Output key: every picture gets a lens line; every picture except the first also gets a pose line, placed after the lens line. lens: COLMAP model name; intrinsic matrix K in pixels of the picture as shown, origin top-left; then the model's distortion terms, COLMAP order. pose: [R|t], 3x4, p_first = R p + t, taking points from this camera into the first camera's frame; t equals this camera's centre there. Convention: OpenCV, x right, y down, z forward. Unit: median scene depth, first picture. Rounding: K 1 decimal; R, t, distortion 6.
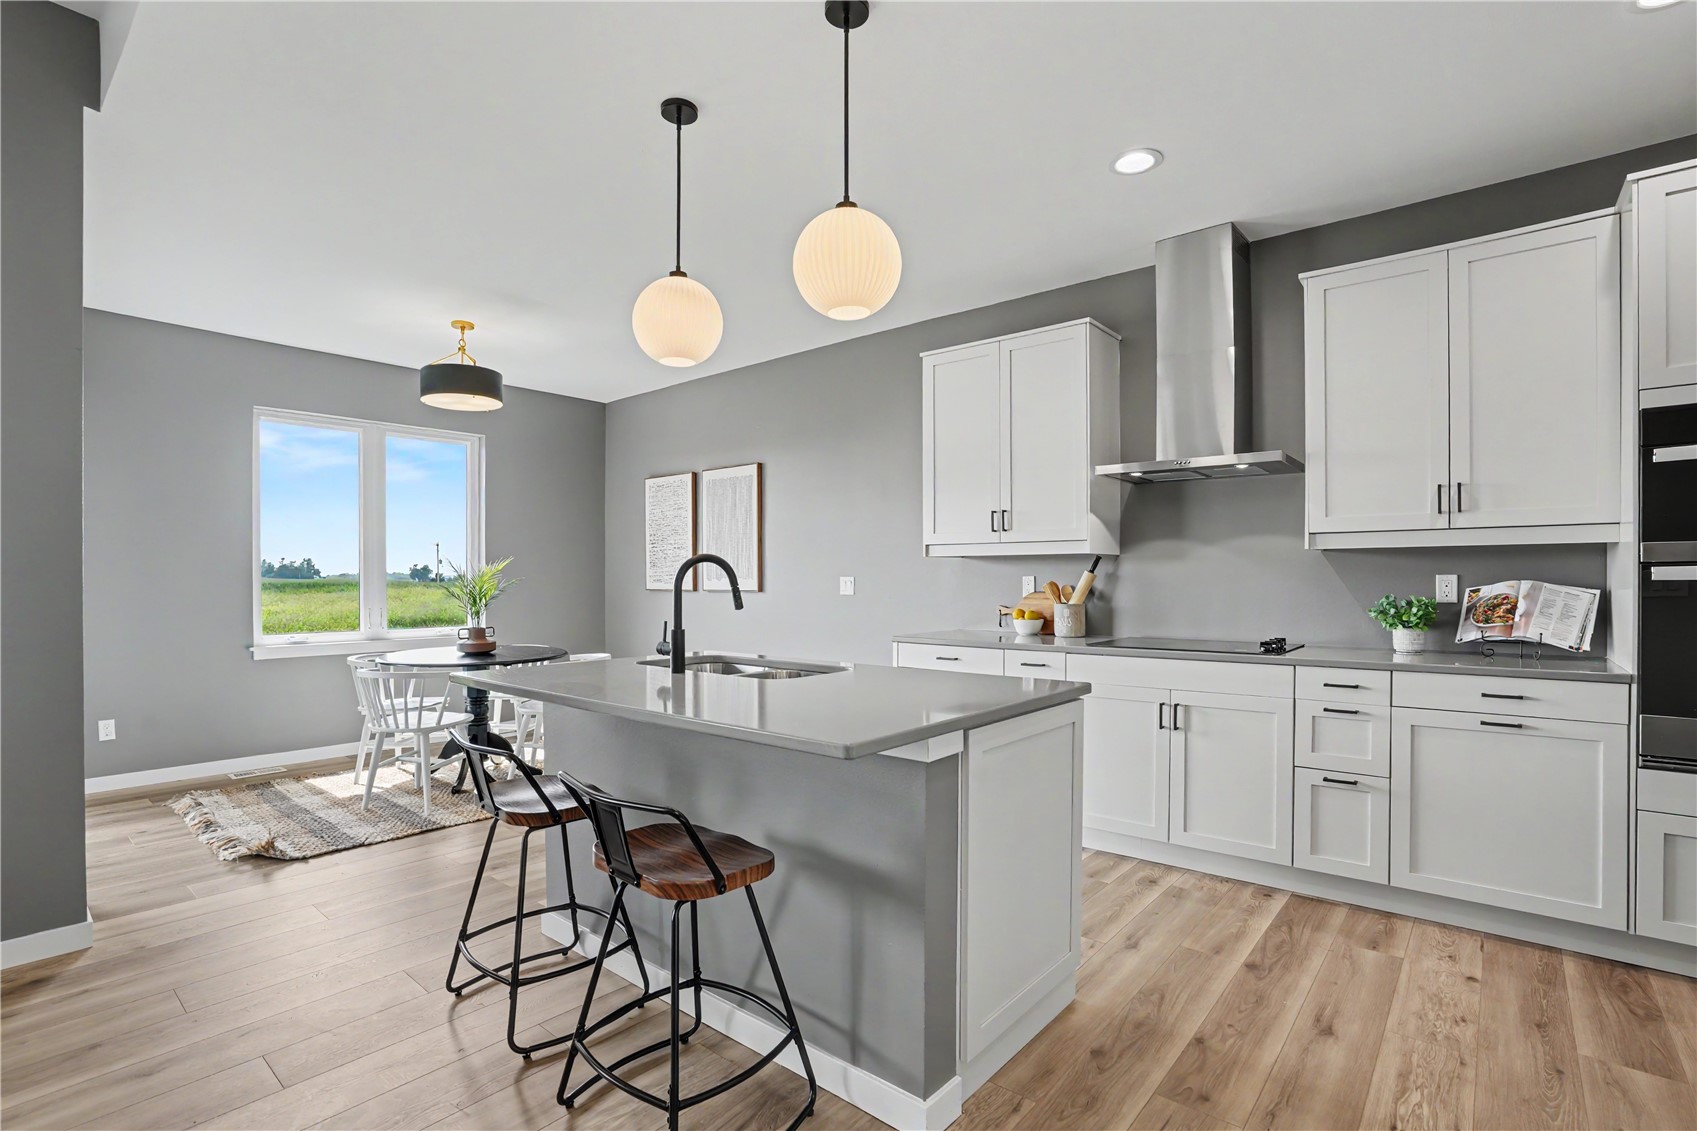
lens RADIAL K [[793.6, 0, 847.4], [0, 793.6, 573.9], [0, 0, 1]] dist [-0.028904, 0.000582]
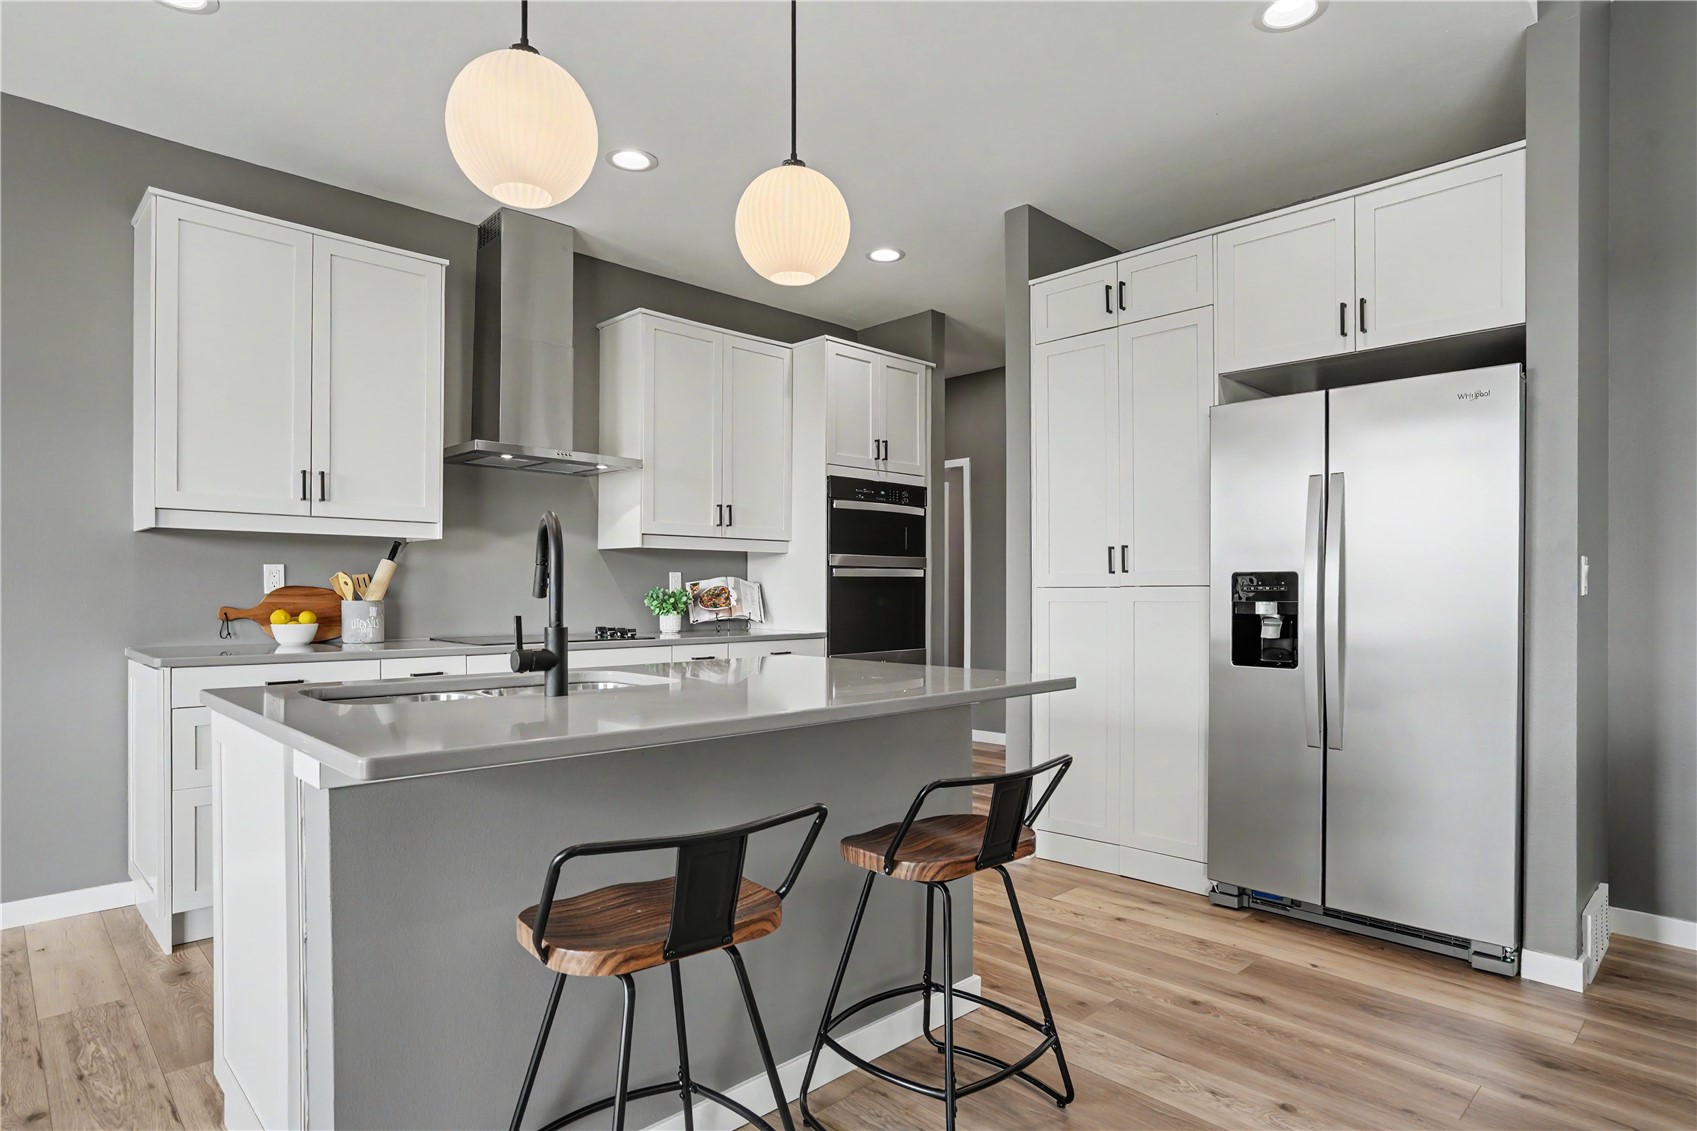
lens RADIAL K [[928.2, 0, 851.0], [0, 928.2, 589.3], [0, 0, 1]] dist [0.023830, 0.000428]
pose [[0.113005, 0.001221, 0.993594, -0.792114], [-0.010767, 0.999942, -0.000004, 0.028566], [-0.993536, -0.010698, 0.113012, 0.572686]]
